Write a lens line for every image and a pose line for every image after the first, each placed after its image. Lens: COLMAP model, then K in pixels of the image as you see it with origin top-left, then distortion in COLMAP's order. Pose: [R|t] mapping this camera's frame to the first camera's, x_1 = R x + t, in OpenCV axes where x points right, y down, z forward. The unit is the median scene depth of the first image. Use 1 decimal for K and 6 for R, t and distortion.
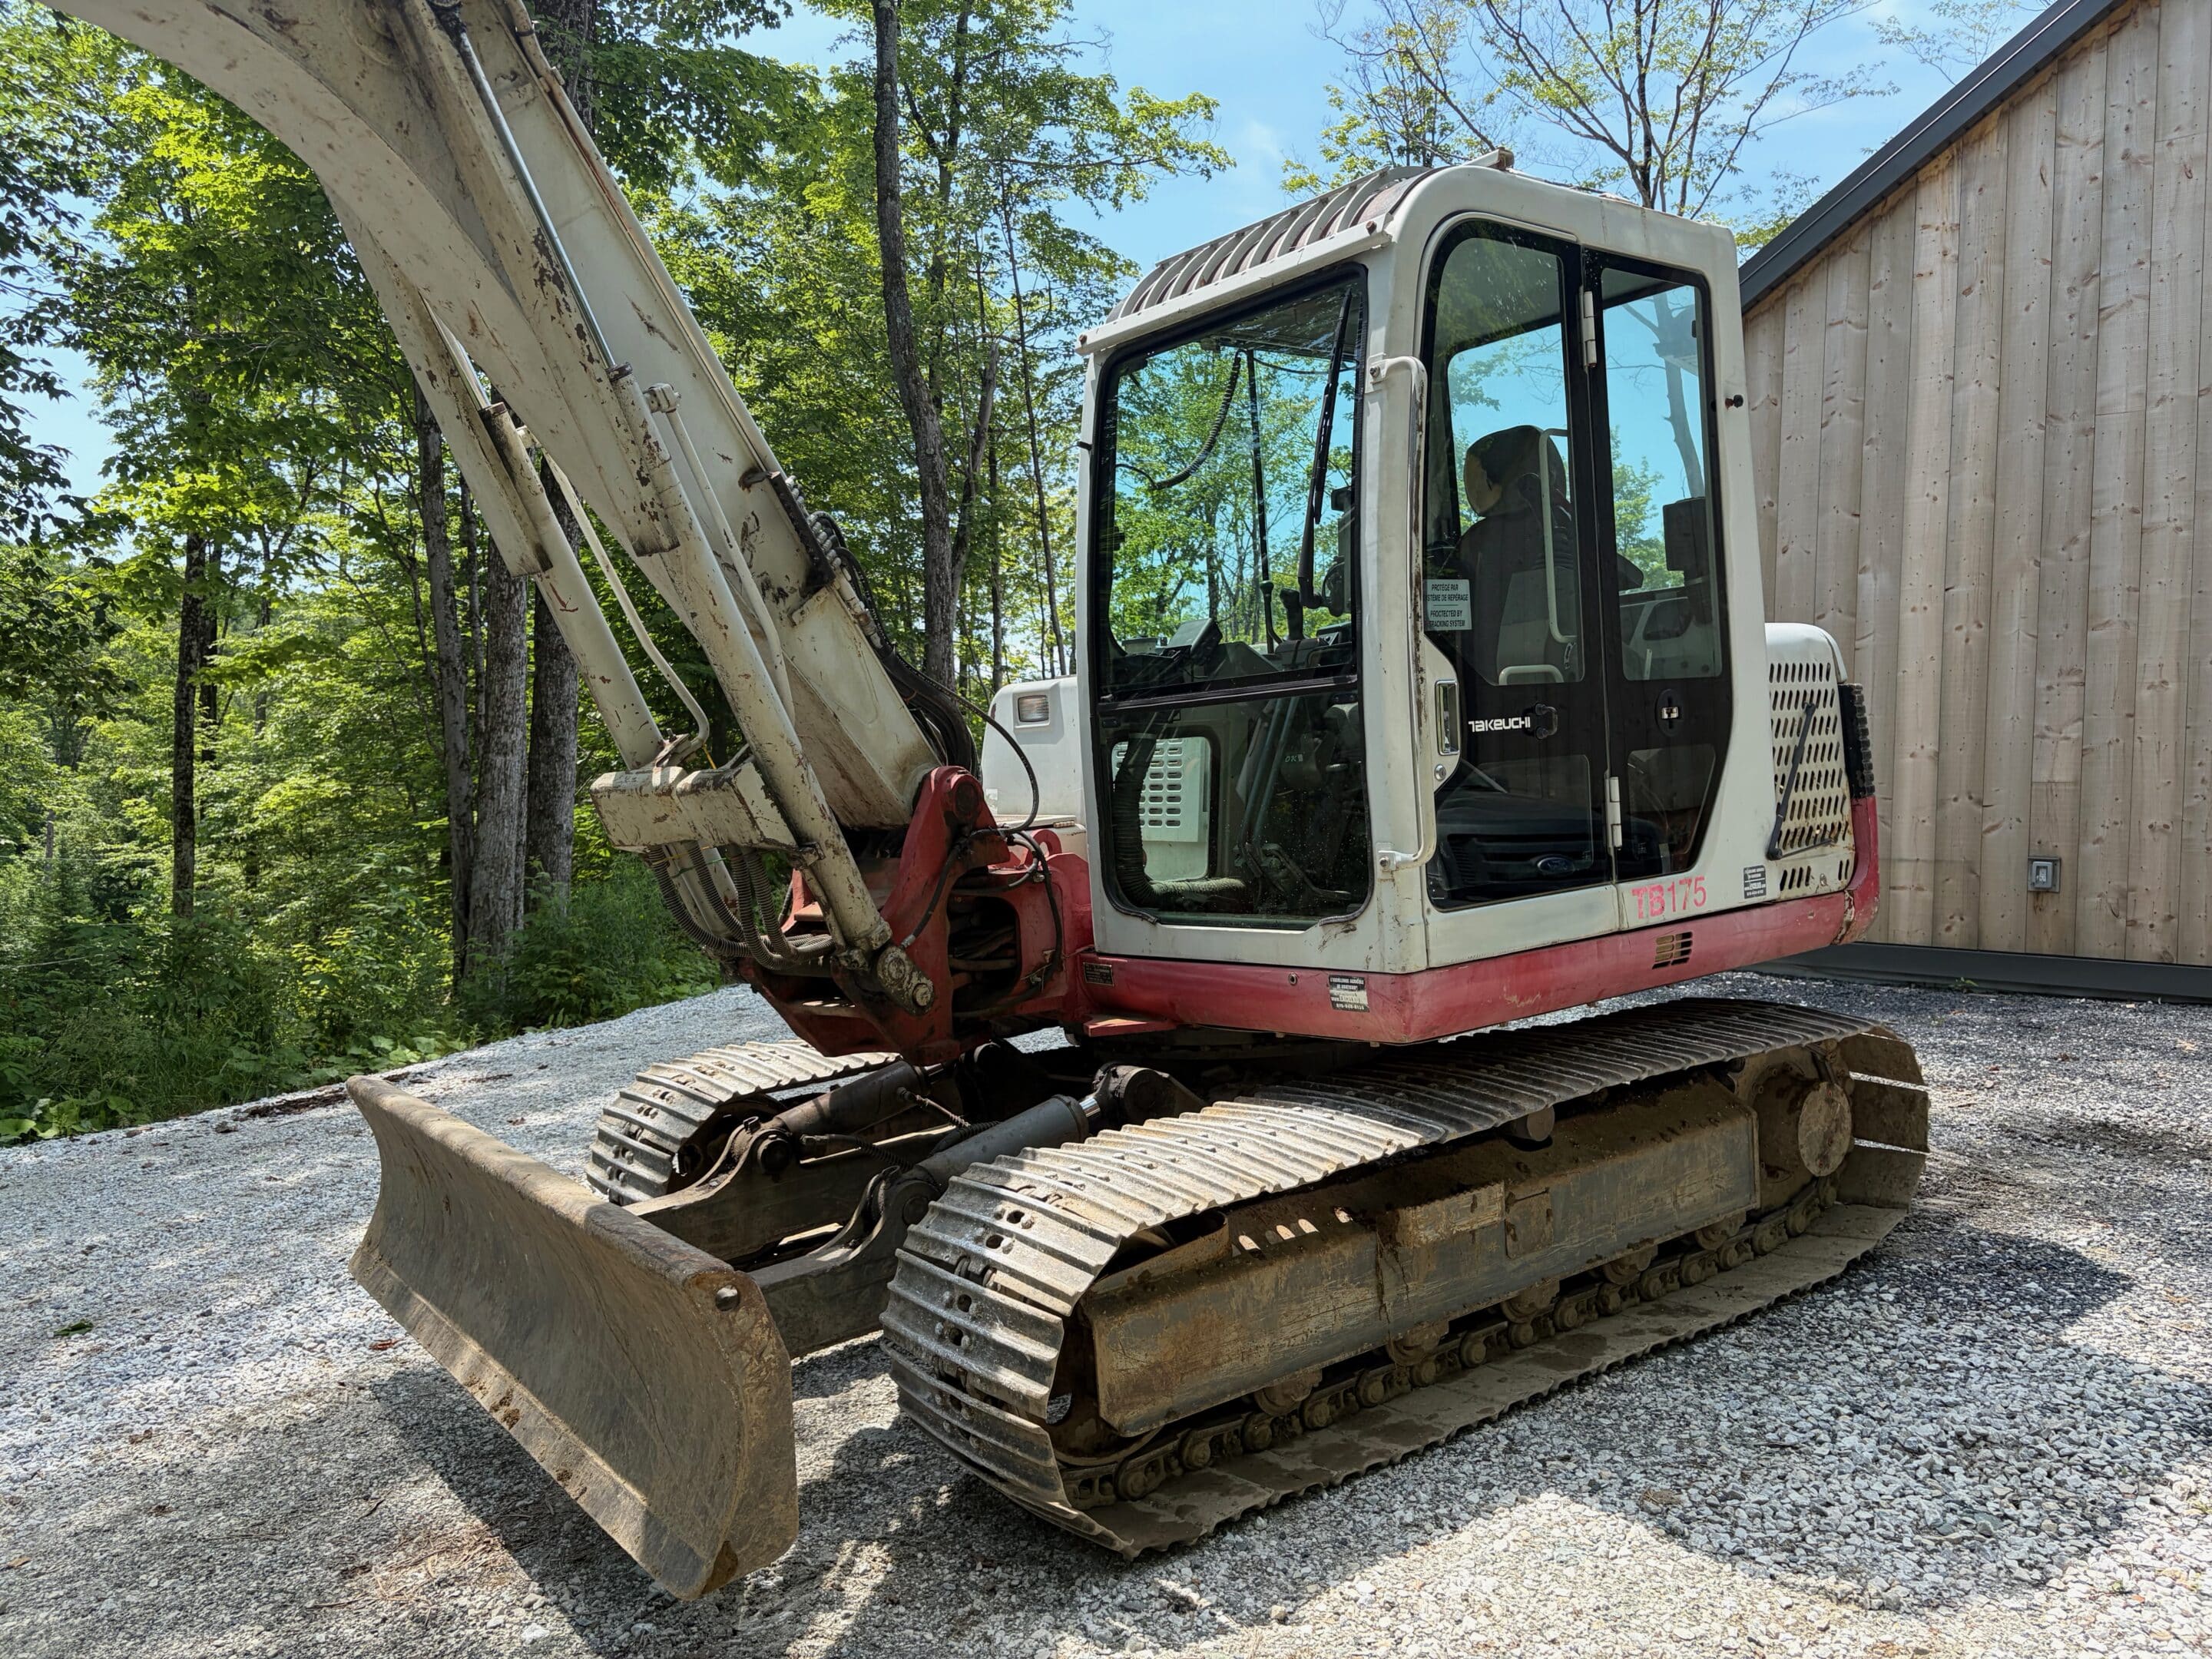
lens RADIAL K [[1652.9, 0, 1109.3], [0, 1652.9, 831.5], [0, 0, 1]] dist [0.049337, -0.043878]
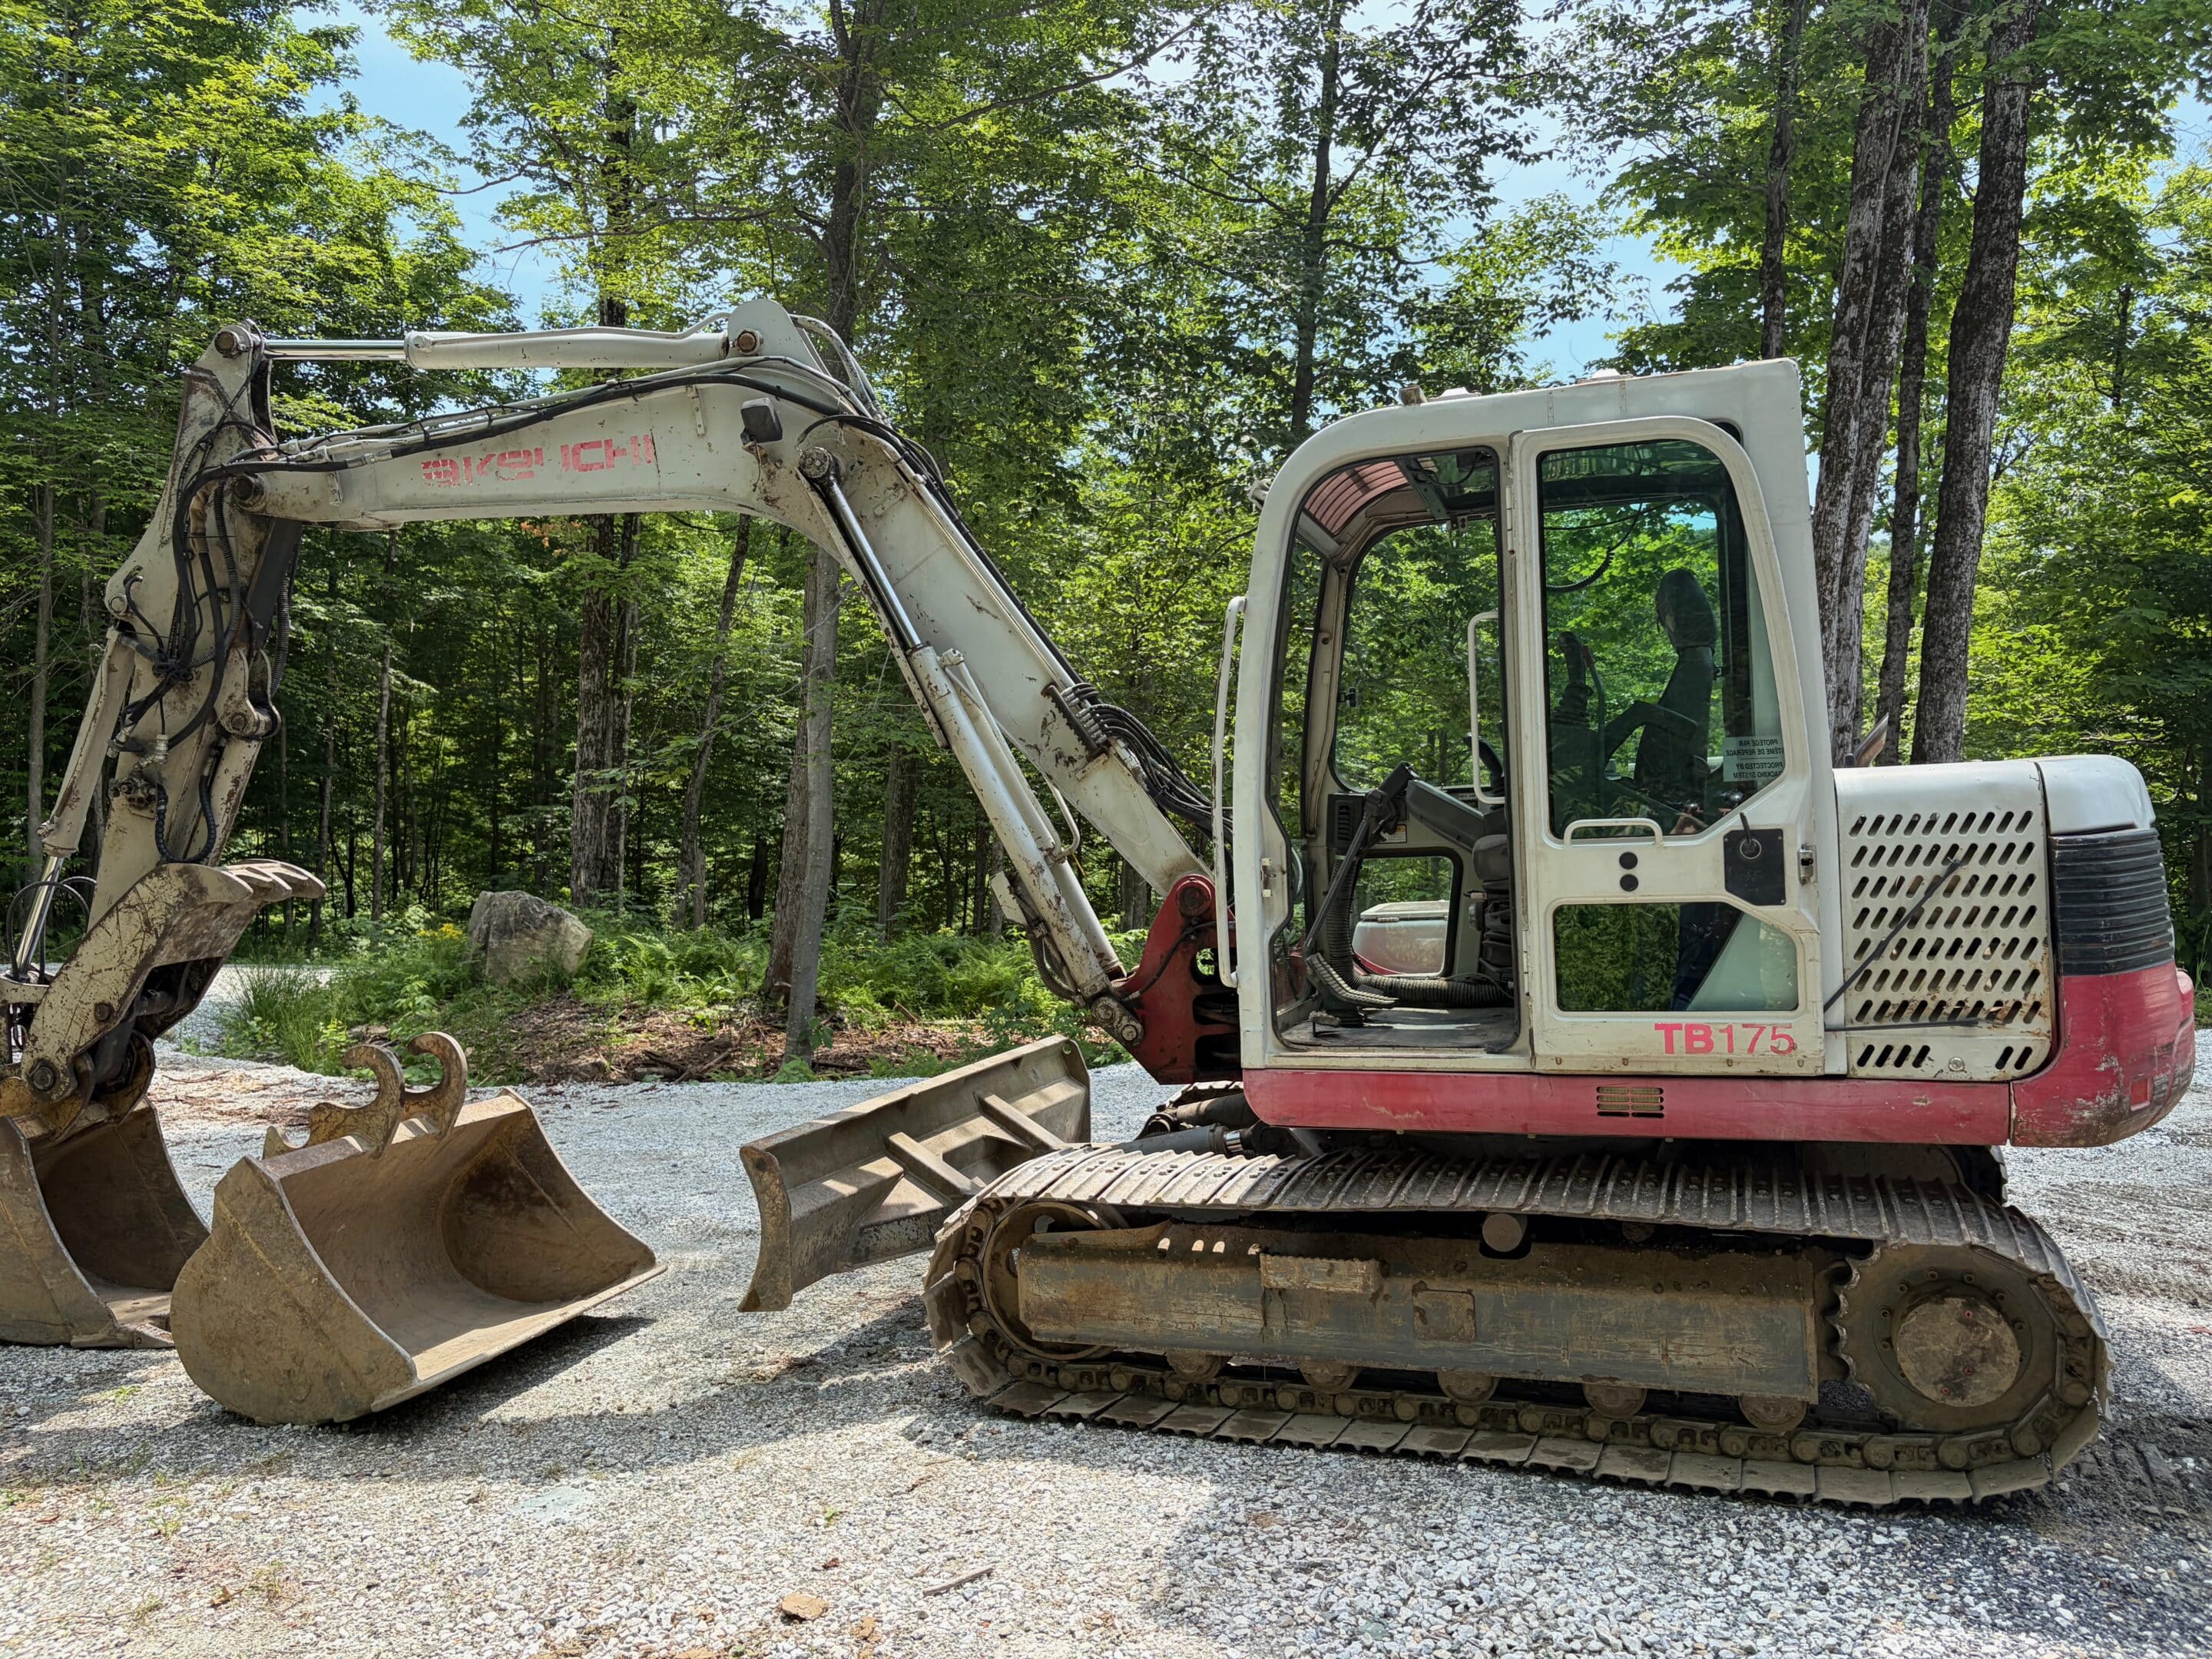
lens RADIAL K [[1652.9, 0, 1109.3], [0, 1652.9, 831.5], [0, 0, 1]] dist [0.049337, -0.043878]
pose [[0.541732, 0.043721, -0.839414, 1.111215], [-0.038778, 0.998883, 0.027001, -0.119516], [0.839657, 0.017923, 0.542822, 0.193936]]
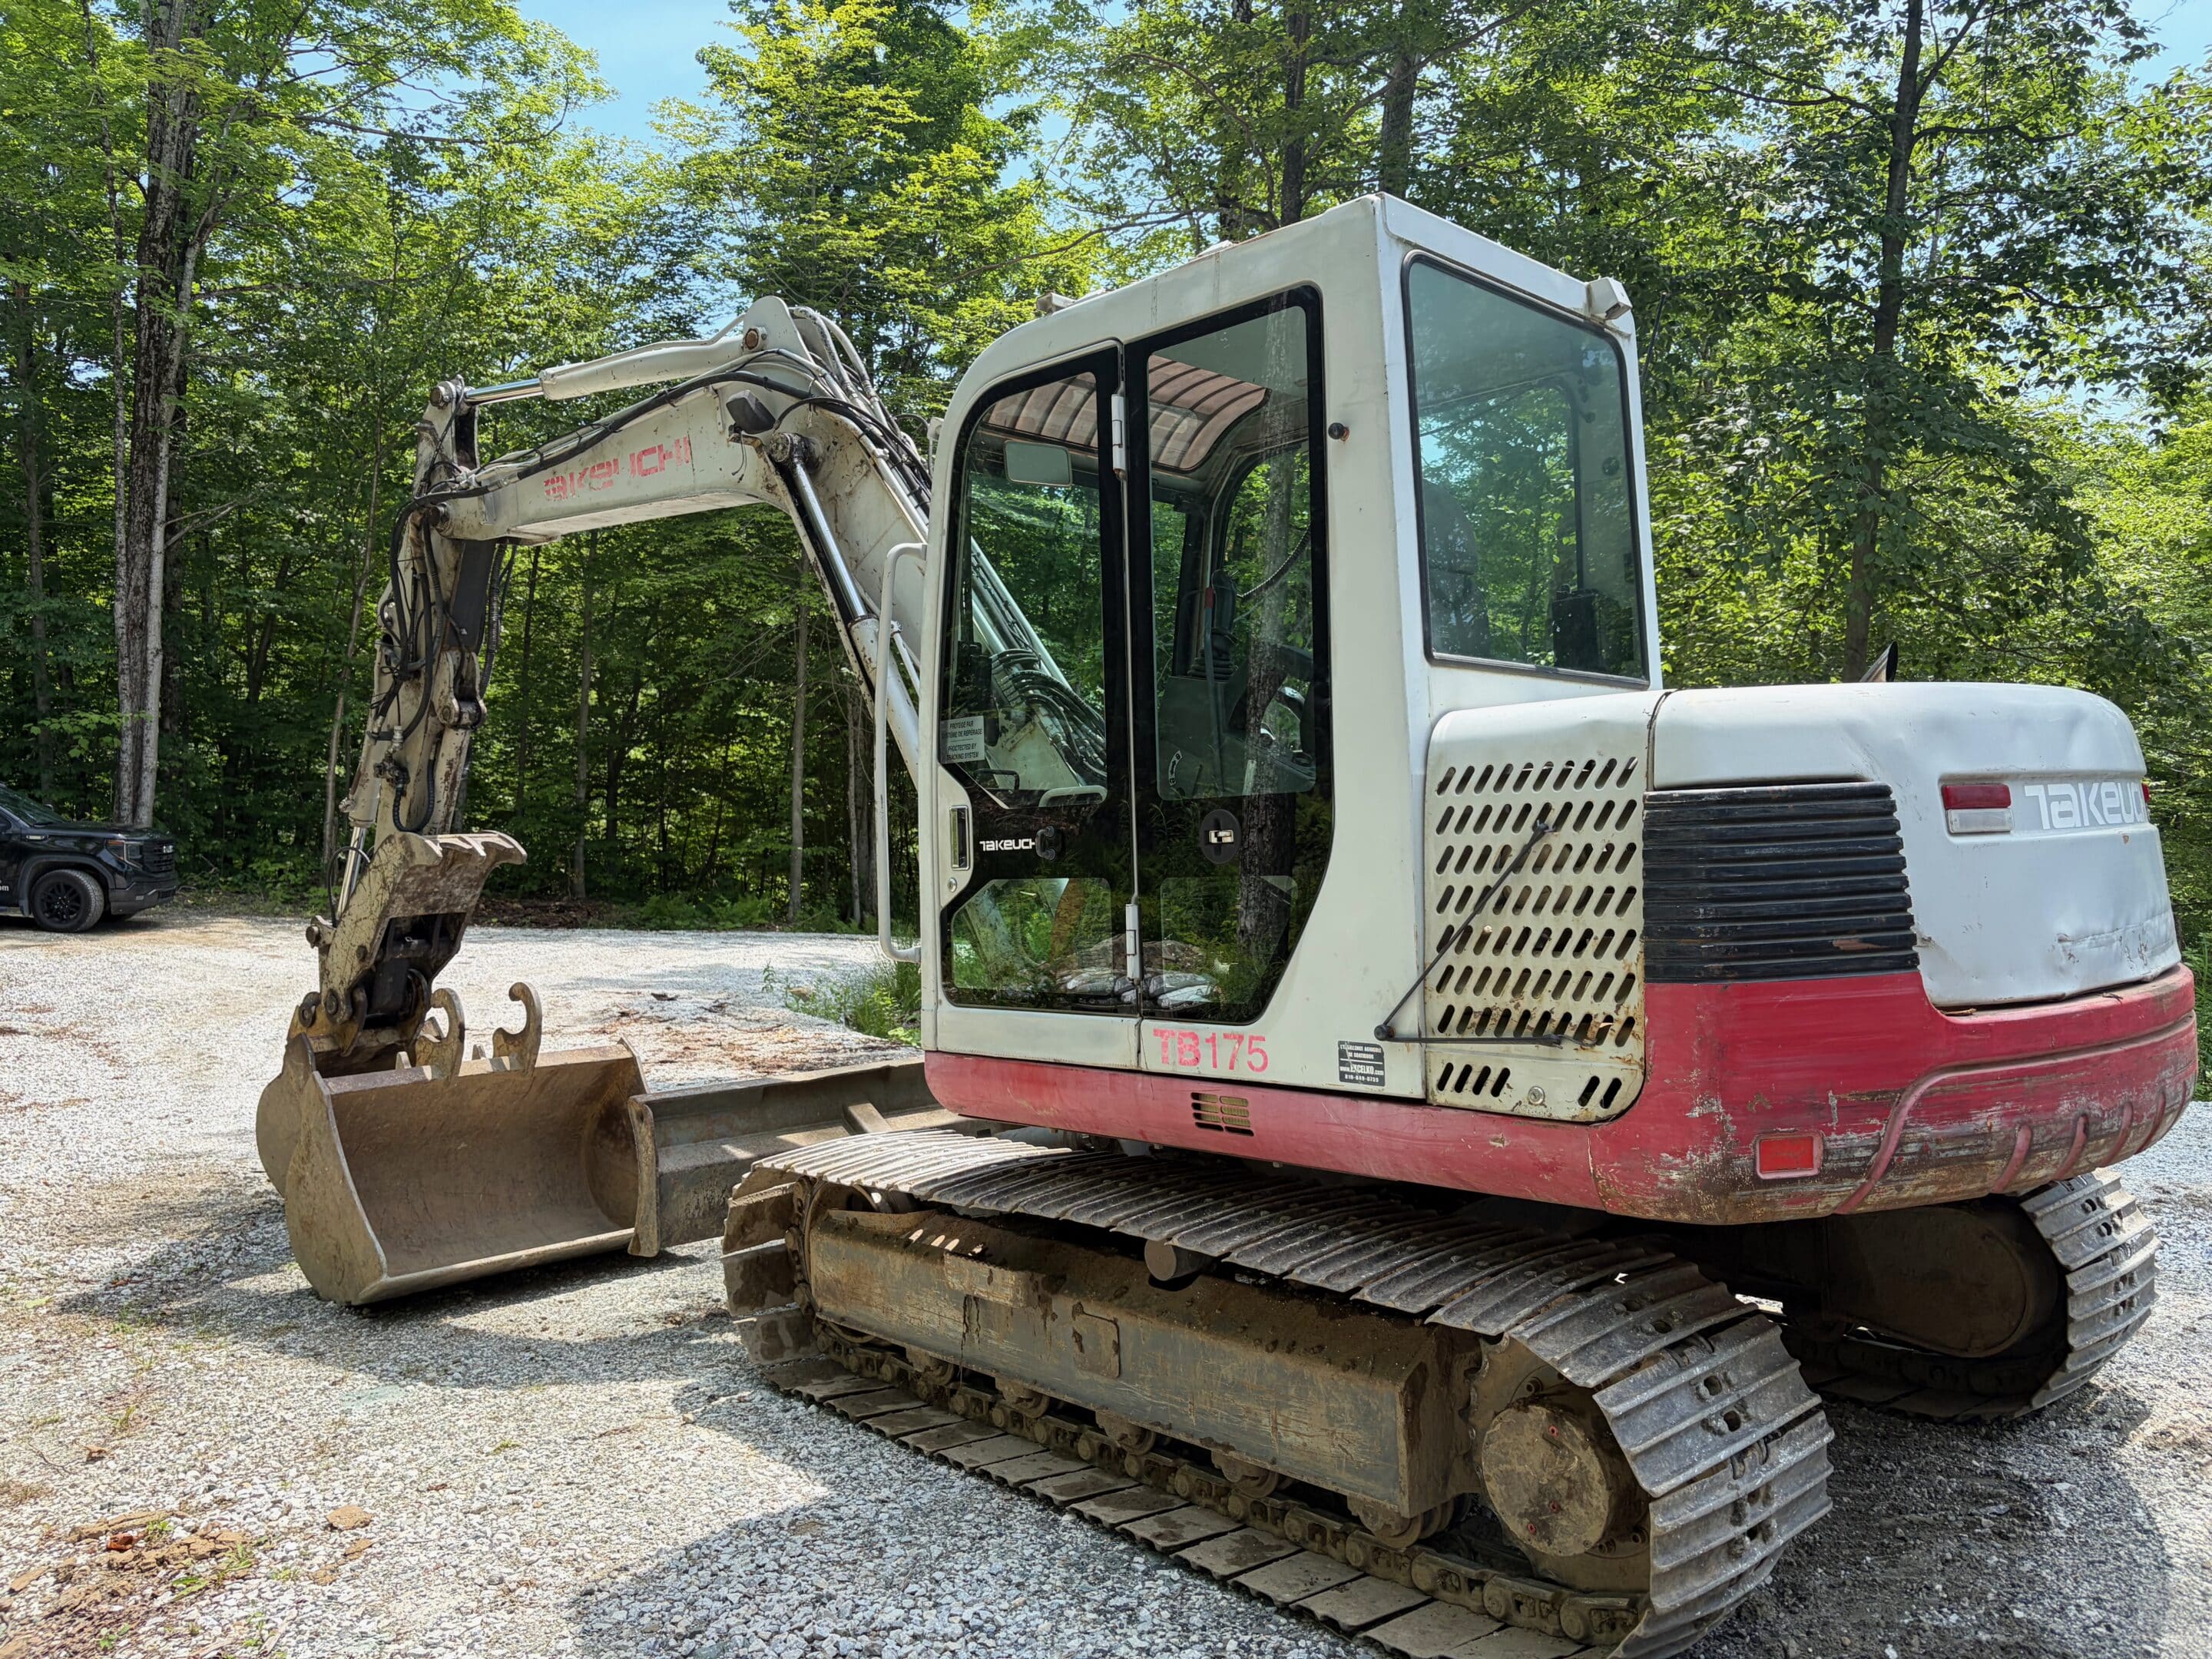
lens RADIAL K [[1652.9, 0, 1109.3], [0, 1652.9, 831.5], [0, 0, 1]] dist [0.049337, -0.043878]
pose [[0.103679, 0.045084, -0.993589, 1.280477], [-0.030027, 0.998659, 0.042181, -0.117627], [0.994157, 0.025461, 0.104893, 0.930157]]
